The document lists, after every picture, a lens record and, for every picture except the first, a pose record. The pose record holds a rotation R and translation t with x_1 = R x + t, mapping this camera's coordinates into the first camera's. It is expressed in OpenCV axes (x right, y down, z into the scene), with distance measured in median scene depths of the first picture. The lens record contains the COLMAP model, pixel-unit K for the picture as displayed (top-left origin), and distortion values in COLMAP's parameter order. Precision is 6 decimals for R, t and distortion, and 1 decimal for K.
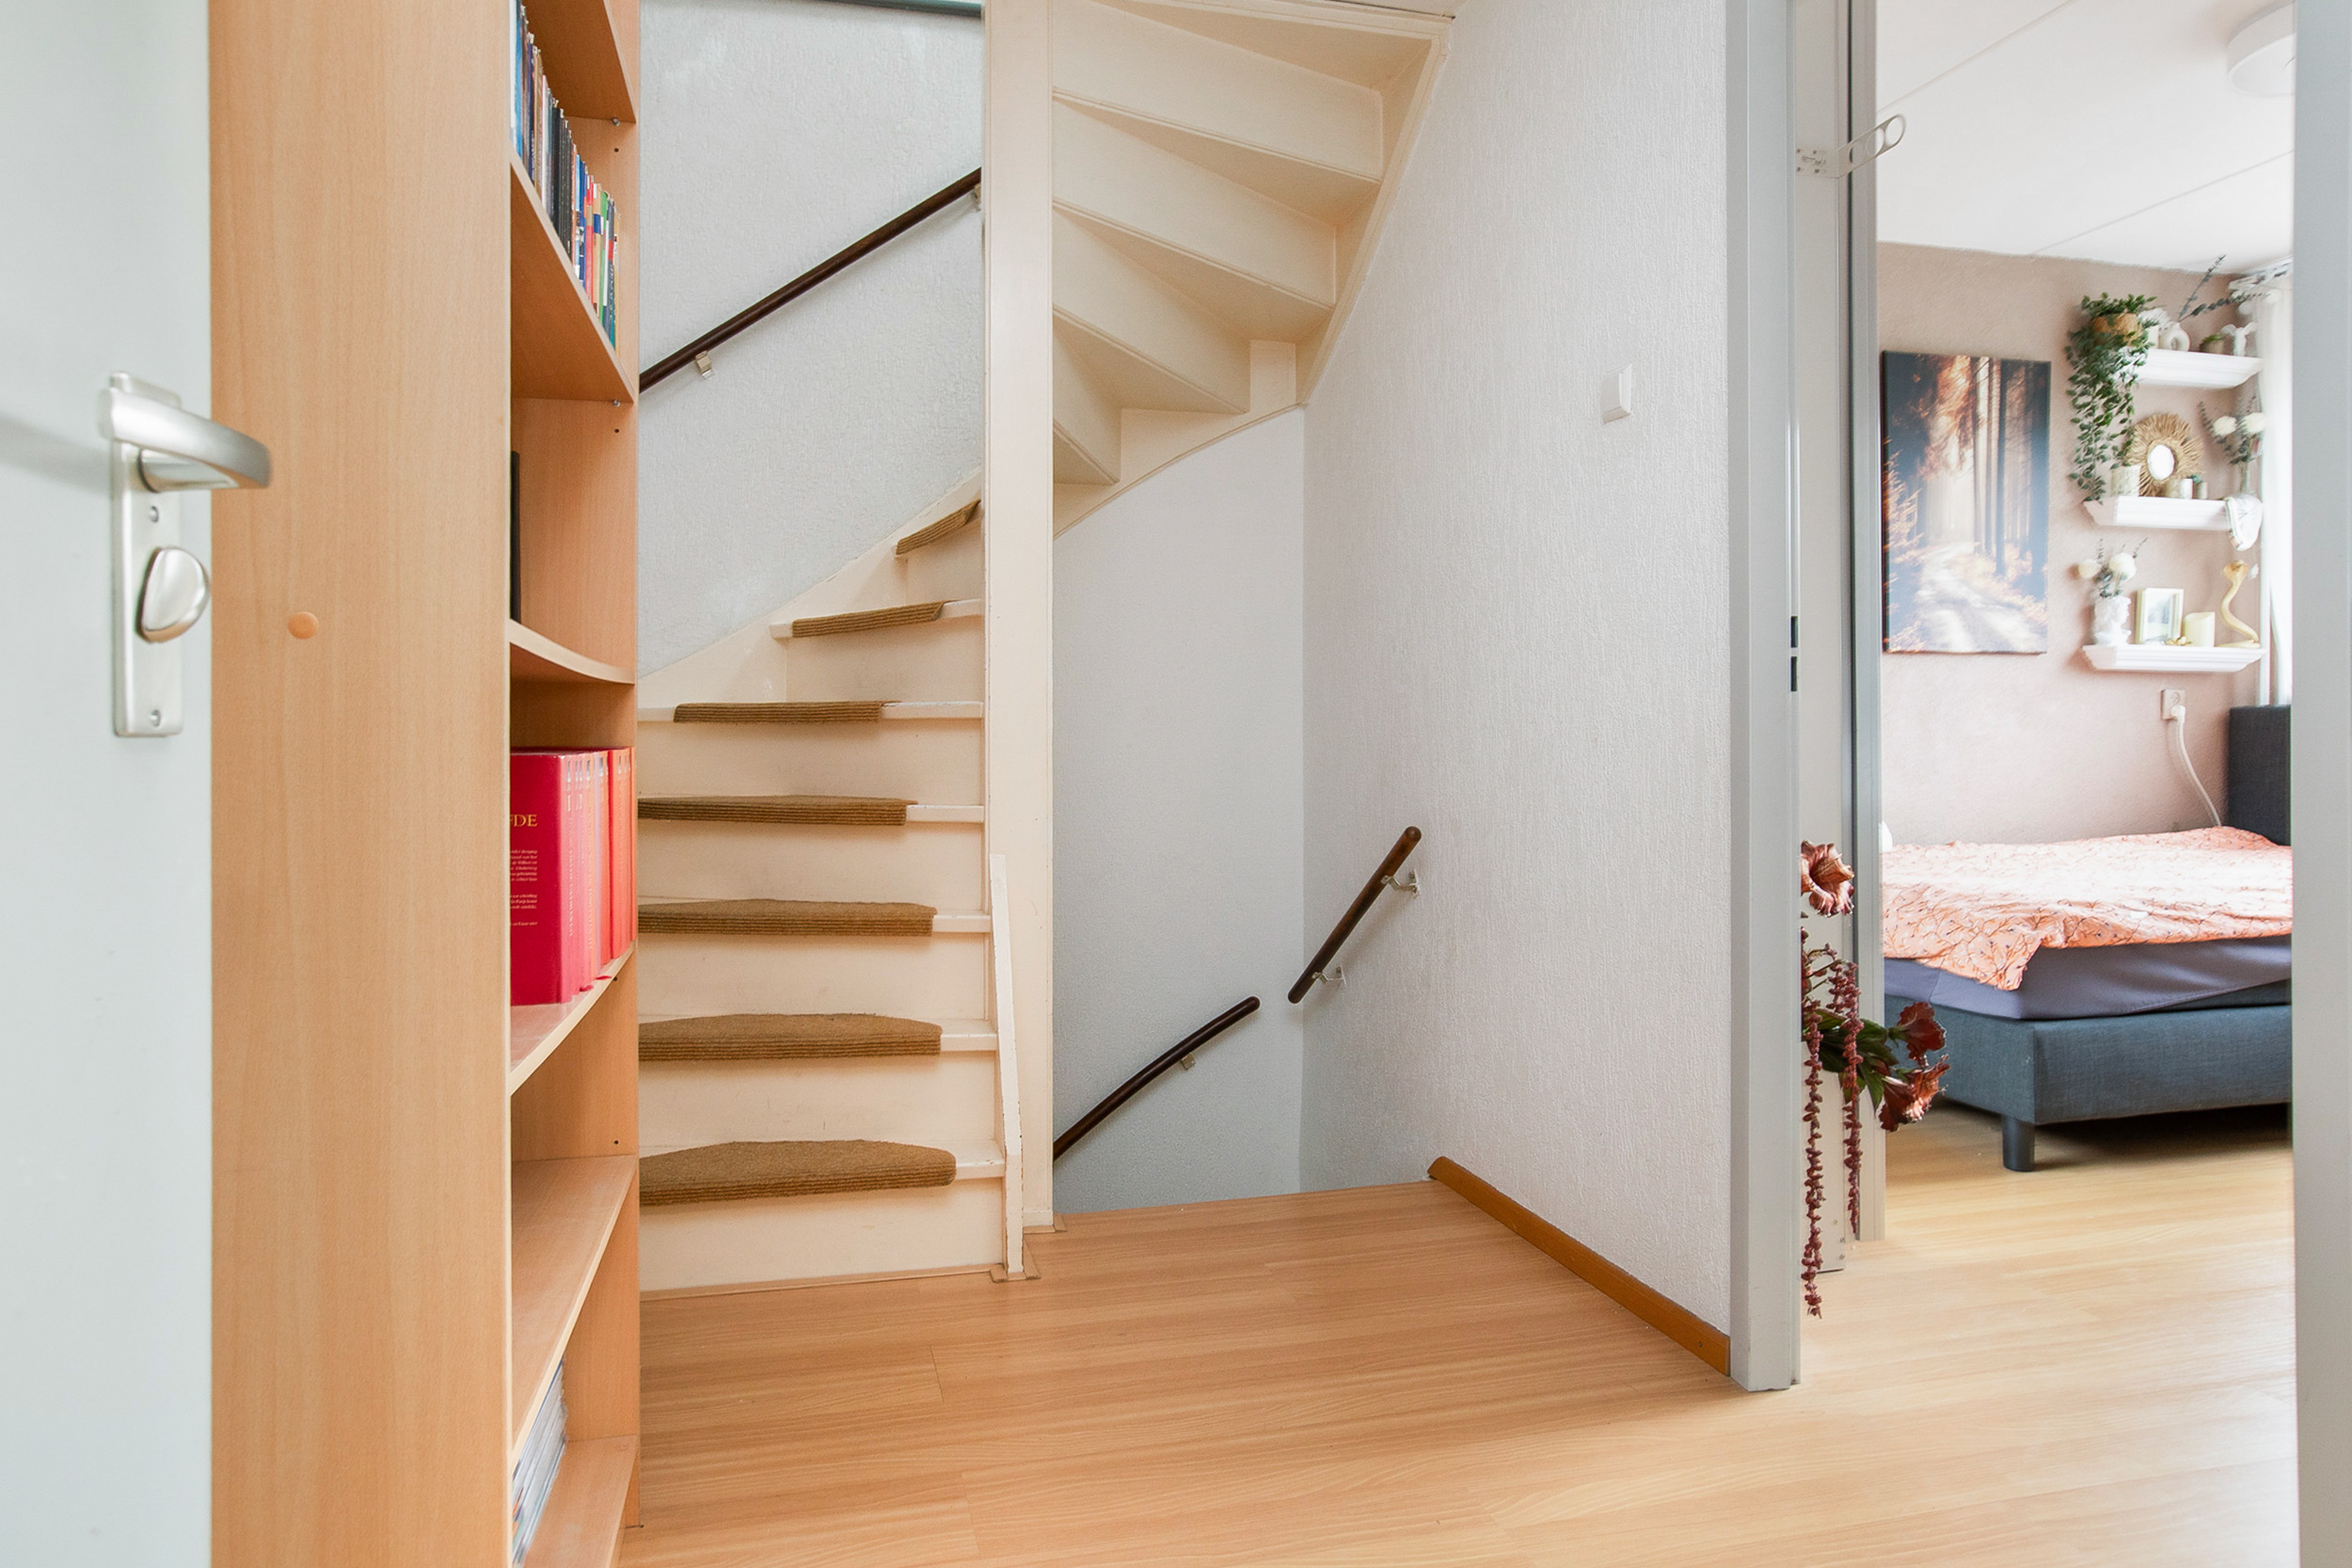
lens RADIAL K [[1431.9, 0, 1173.1], [0, 1431.9, 736.0], [0, 0, 1]] dist [-0.030568, 0.035140]
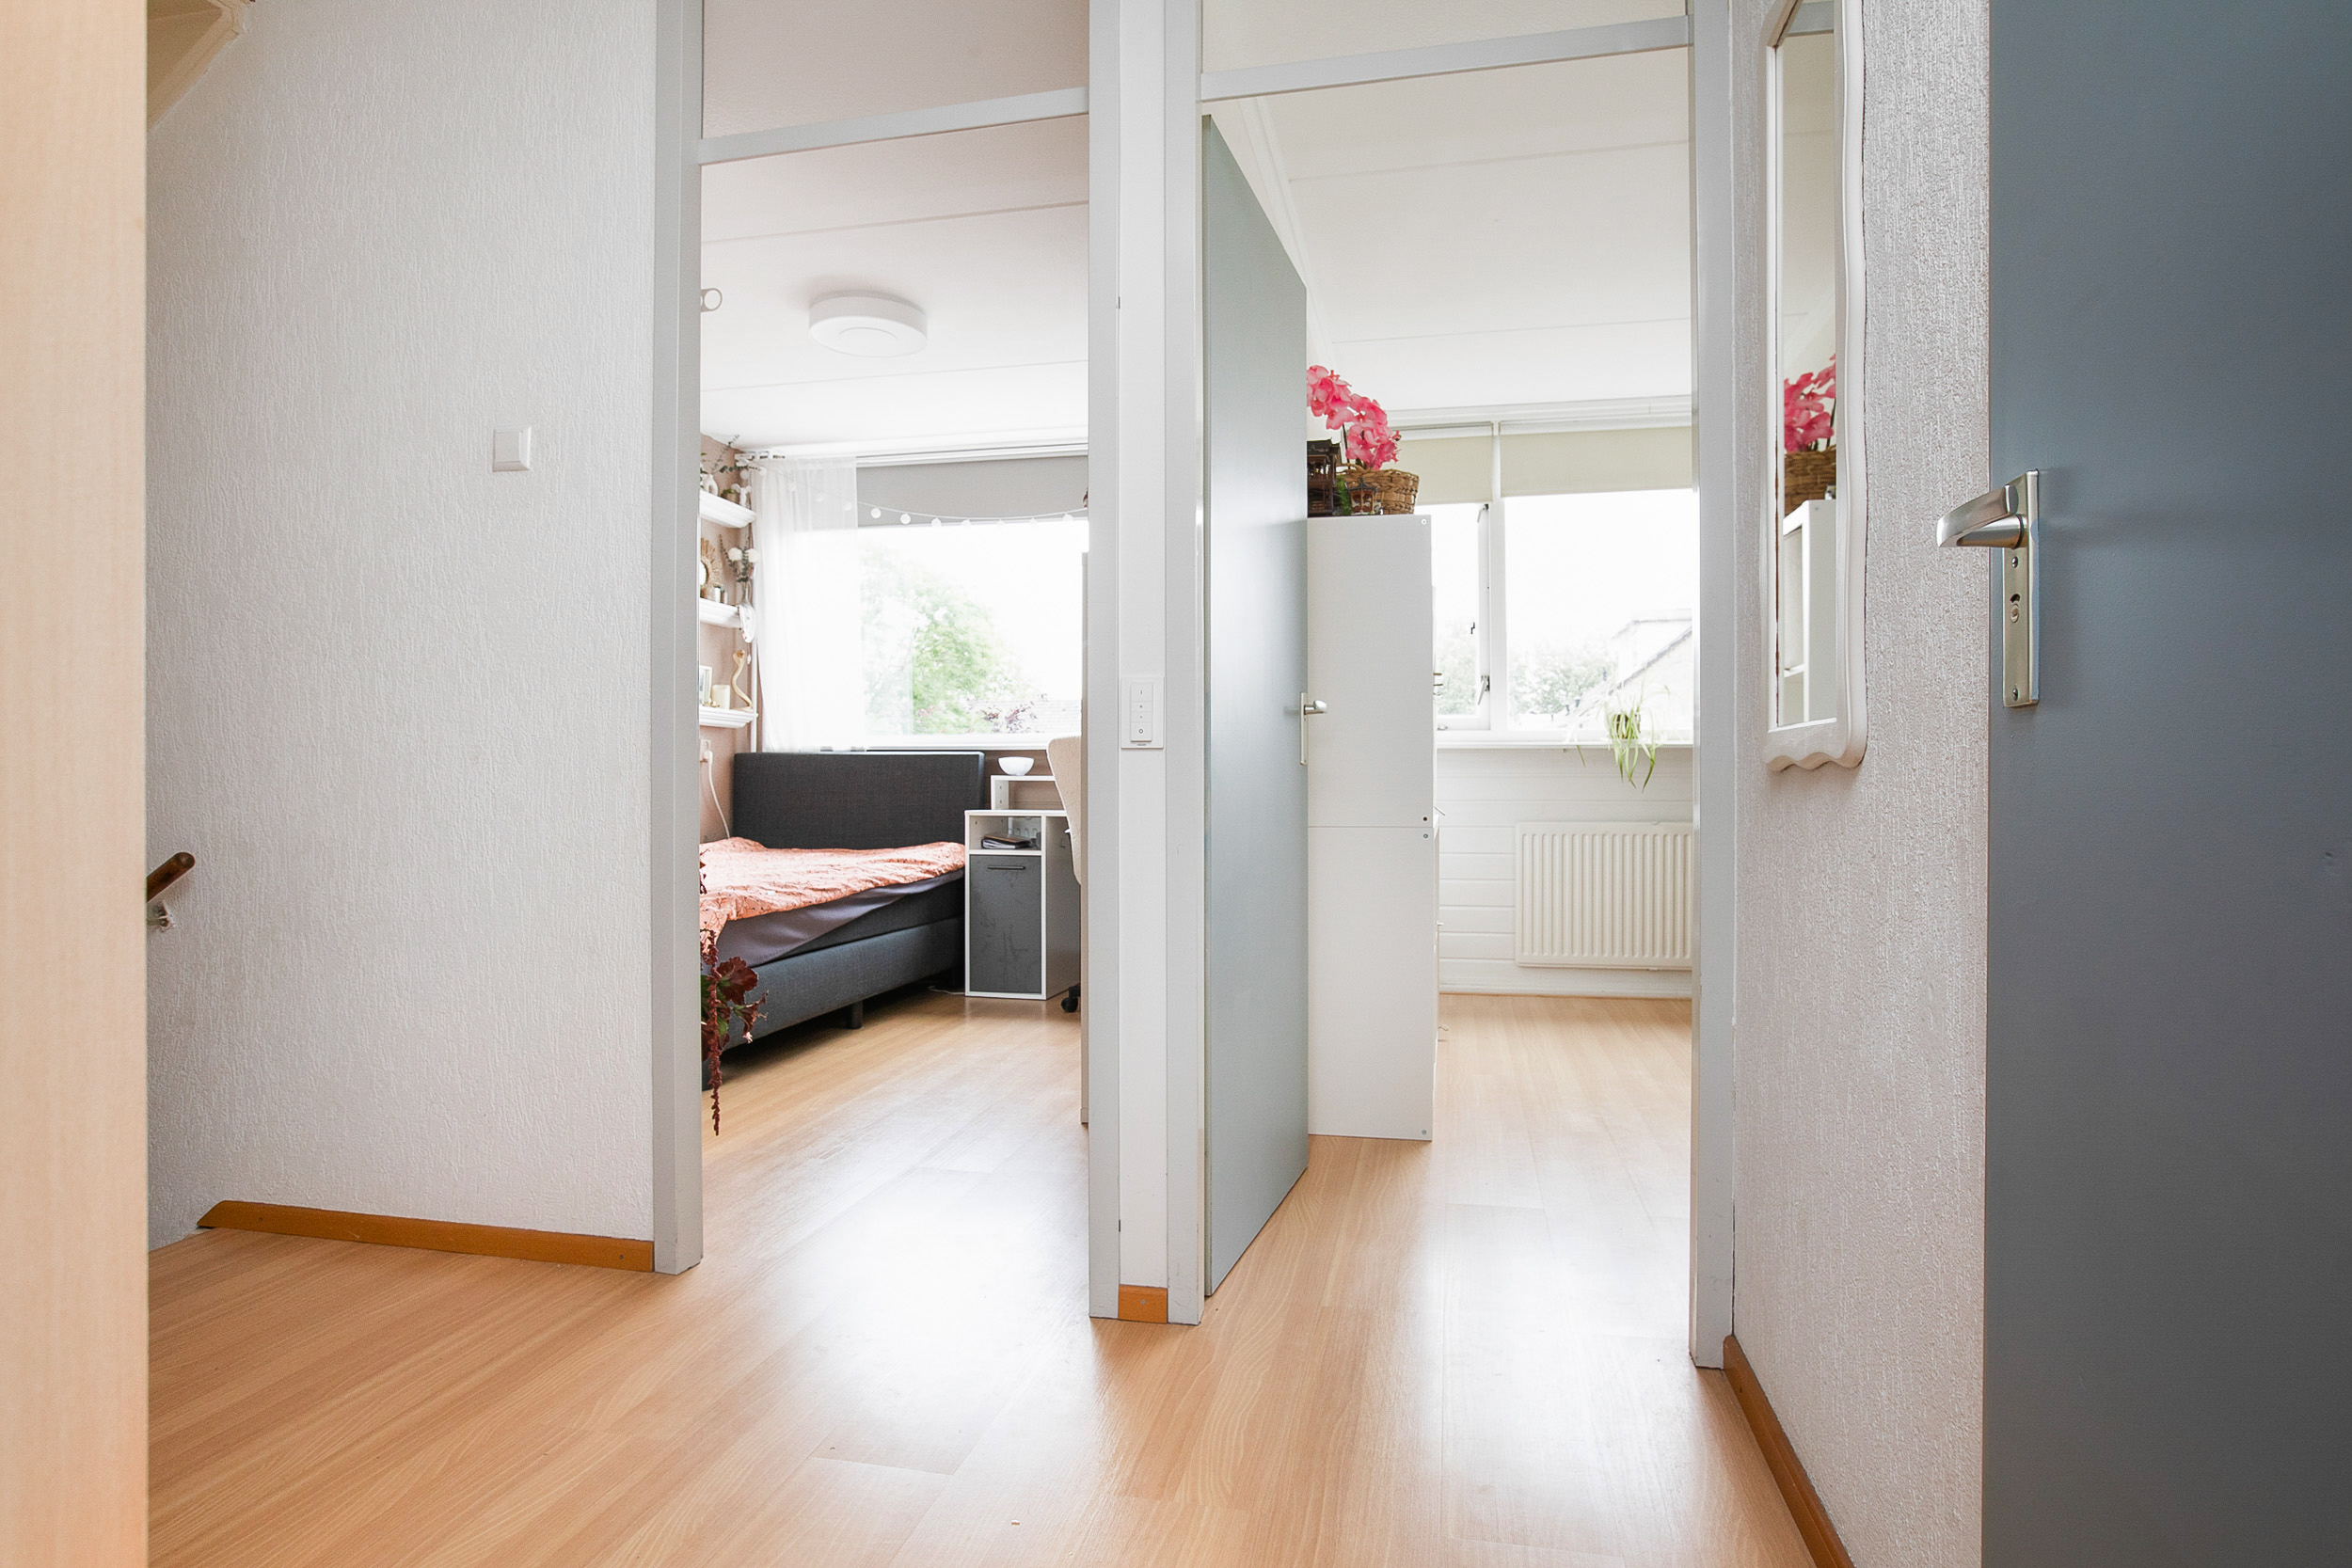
lens RADIAL K [[1257.9, 0, 1178.8], [0, 1257.9, 773.8], [0, 0, 1]] dist [-0.051866, 0.000406]
pose [[0.446115, 0.011827, 0.894898, -0.177149], [-0.003009, 0.999927, -0.011715, 0.014151], [-0.894971, 0.002533, 0.446118, 0.054573]]
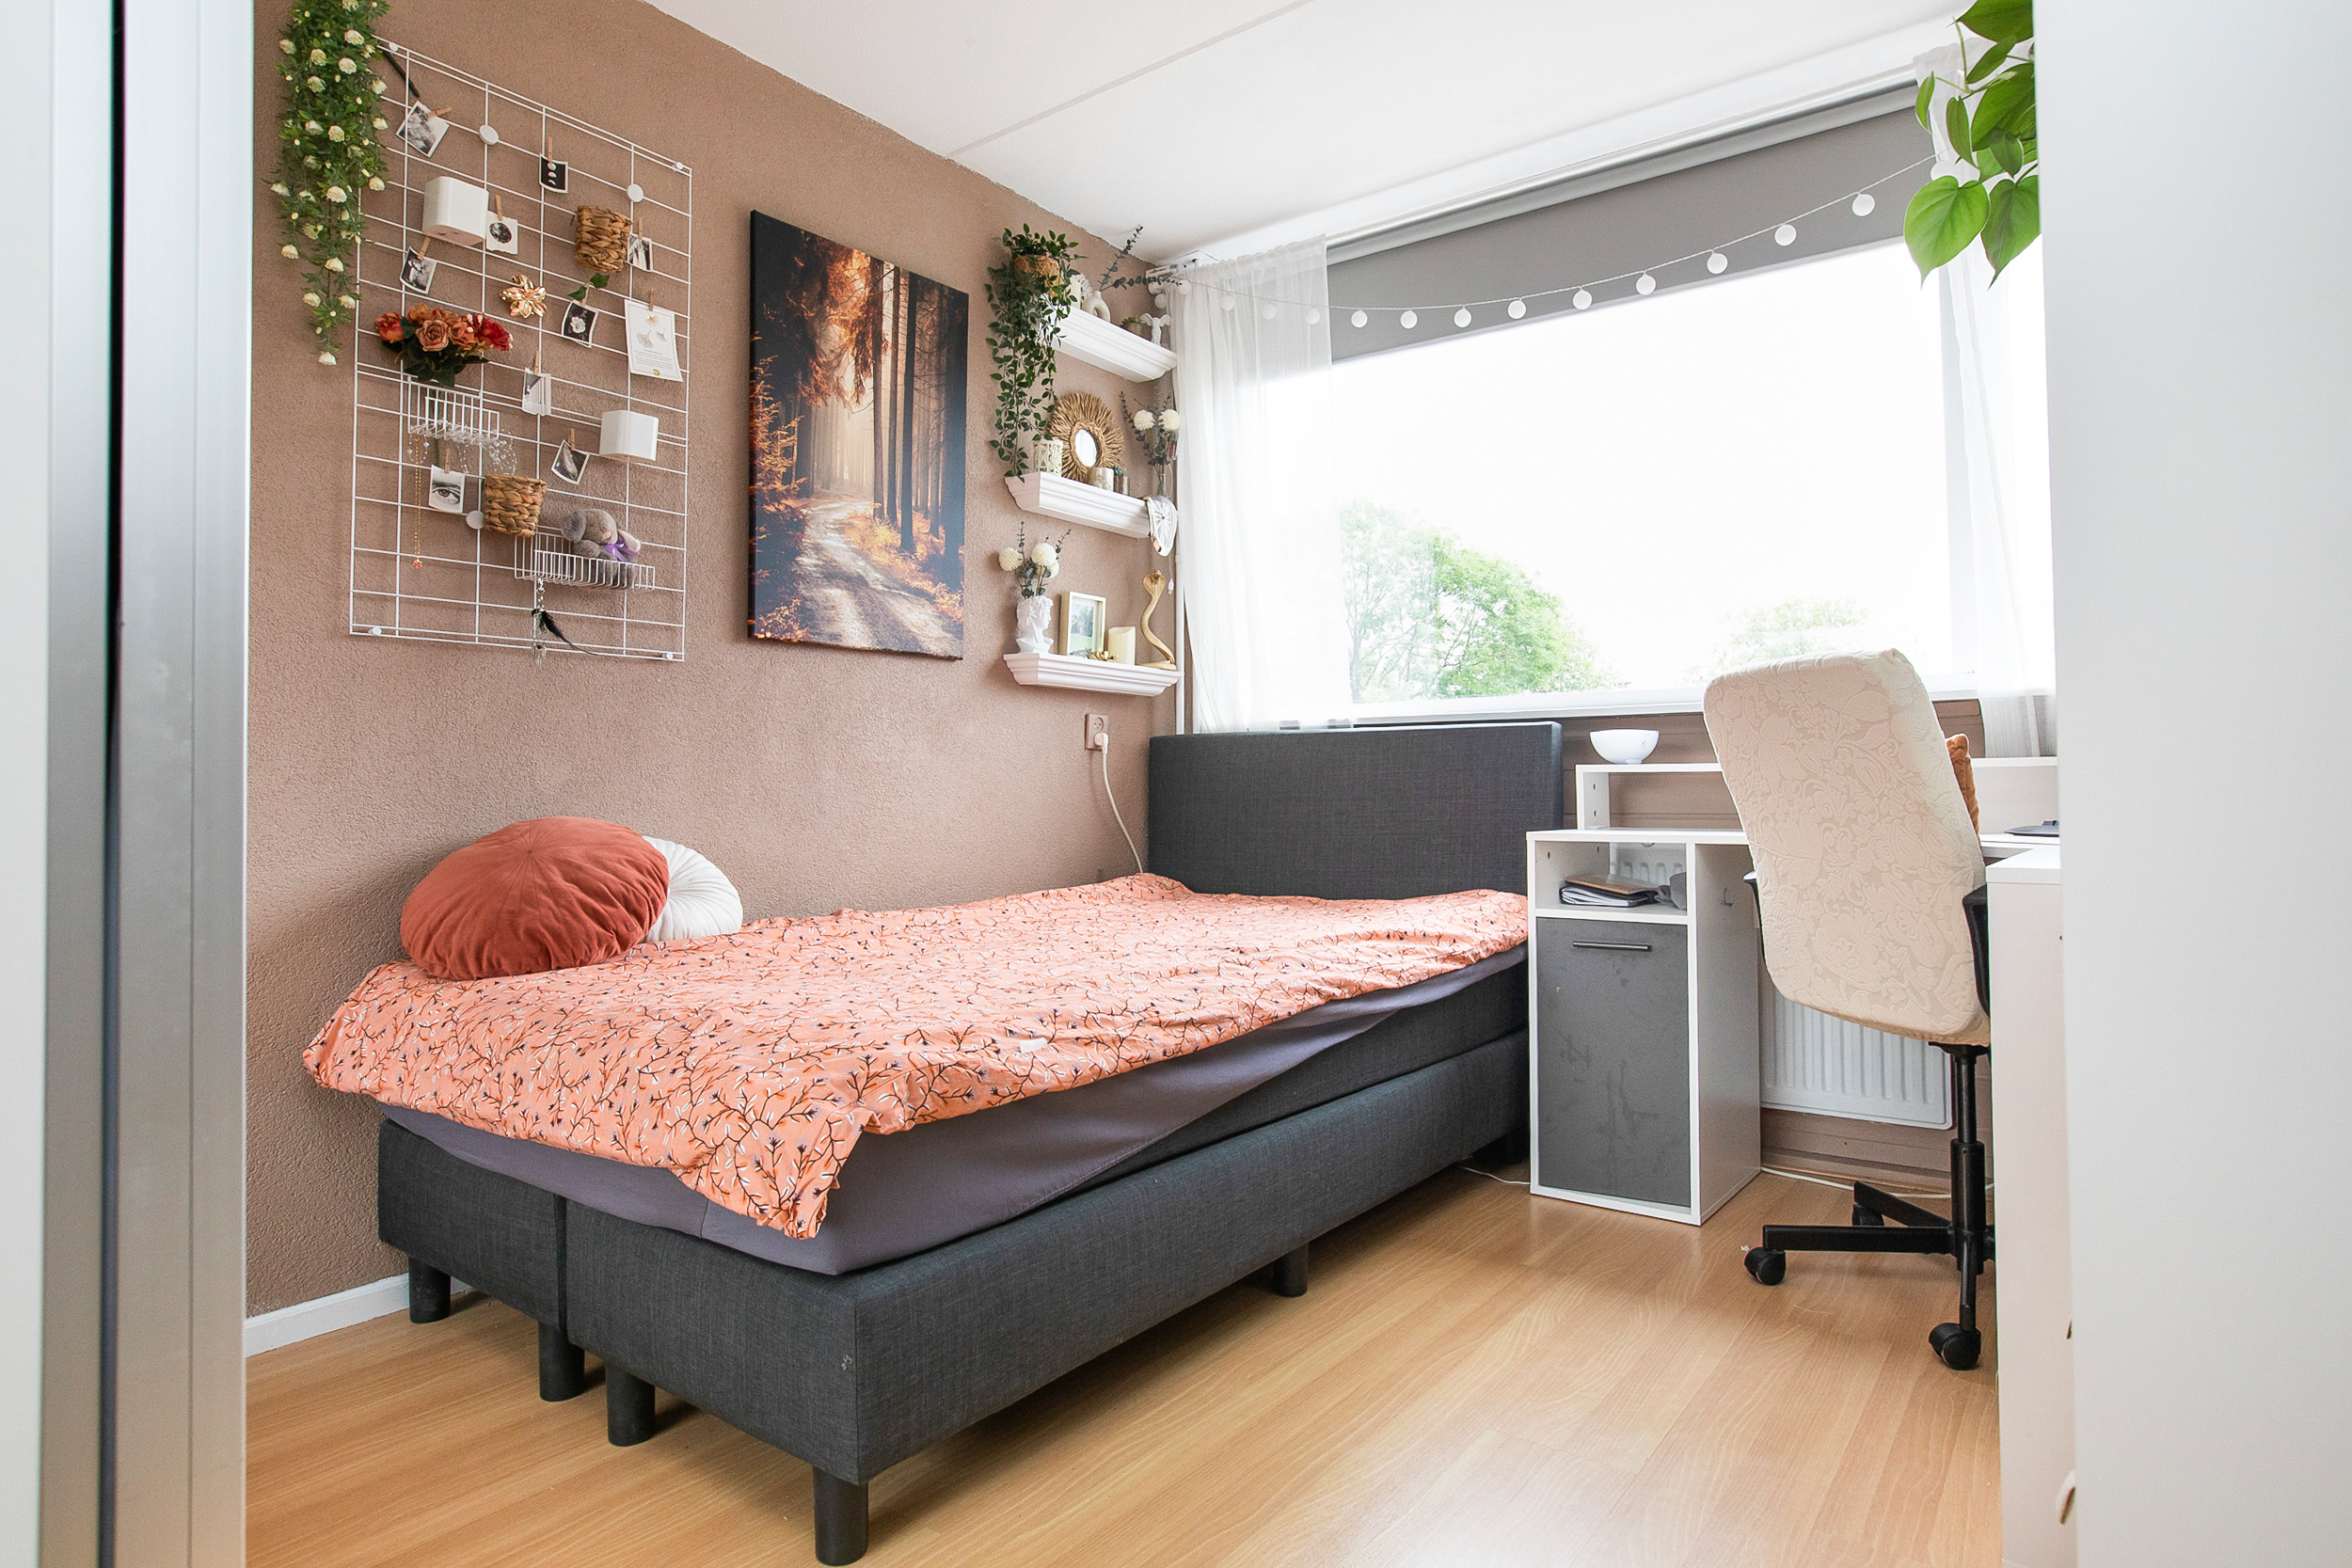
lens RADIAL K [[1257.9, 0, 1178.8], [0, 1257.9, 773.8], [0, 0, 1]] dist [-0.051866, 0.000406]
pose [[0.786086, 0.007148, 0.618076, 0.283056], [0.005304, 0.999818, -0.018308, 0.018187], [-0.618094, 0.017670, 0.785905, 0.388382]]
